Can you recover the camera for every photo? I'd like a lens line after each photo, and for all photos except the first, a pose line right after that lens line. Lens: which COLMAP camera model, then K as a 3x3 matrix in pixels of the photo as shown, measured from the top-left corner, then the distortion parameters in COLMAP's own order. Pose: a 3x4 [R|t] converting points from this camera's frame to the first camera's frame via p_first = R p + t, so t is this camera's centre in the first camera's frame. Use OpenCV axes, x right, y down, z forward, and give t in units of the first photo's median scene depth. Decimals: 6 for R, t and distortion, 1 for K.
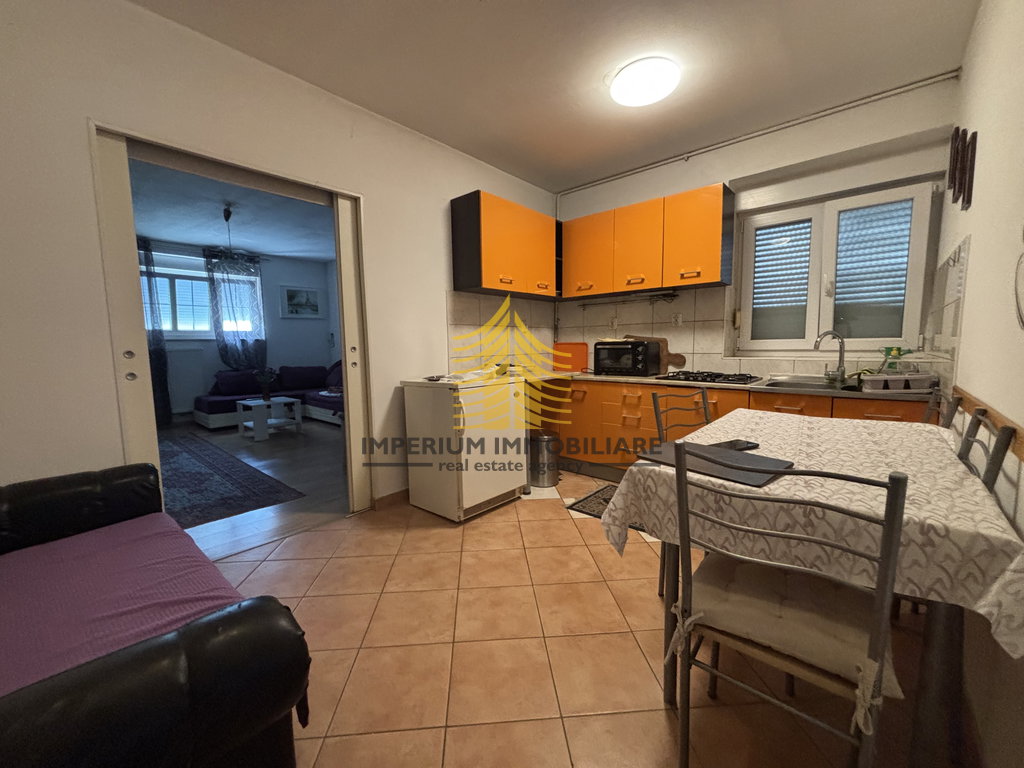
lens RADIAL K [[414.6, 0, 506.2], [0, 414.6, 383.4], [0, 0, 1]] dist [0.000232, 0.000315]
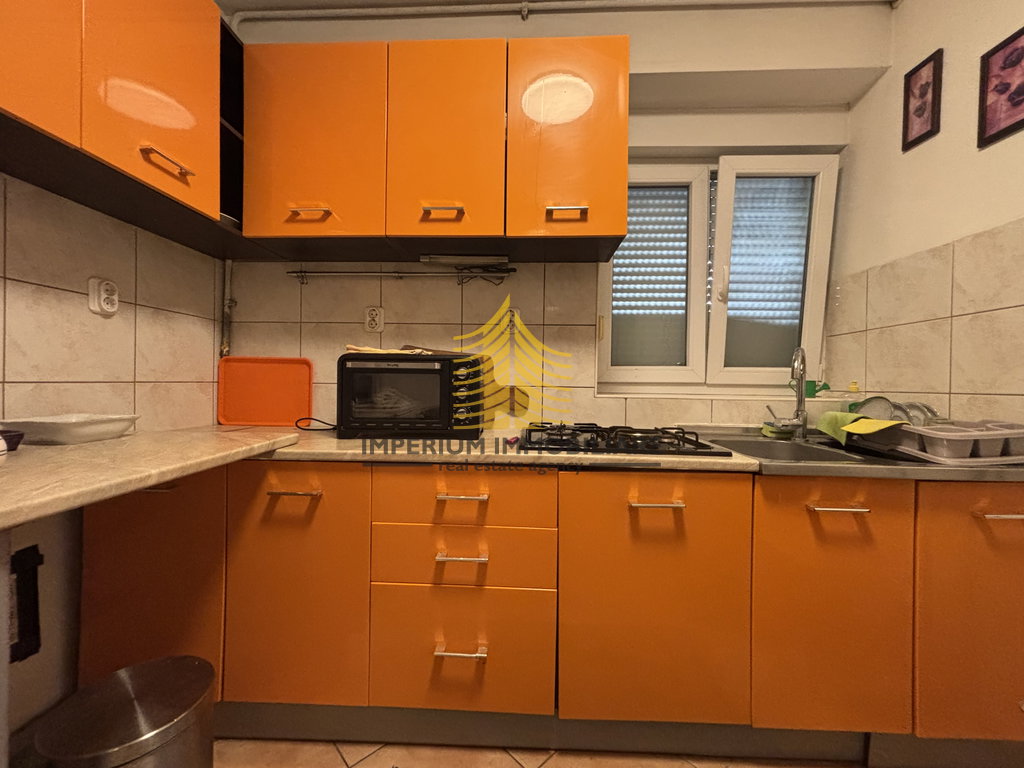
lens RADIAL K [[414.6, 0, 512.4], [0, 414.6, 387.8], [0, 0, 1]] dist [0.000232, 0.000315]
pose [[0.772321, 0.018324, 0.634968, 0.095165], [0.034333, 0.996919, -0.070528, -0.034866], [-0.634304, 0.076270, 0.769312, 0.609466]]
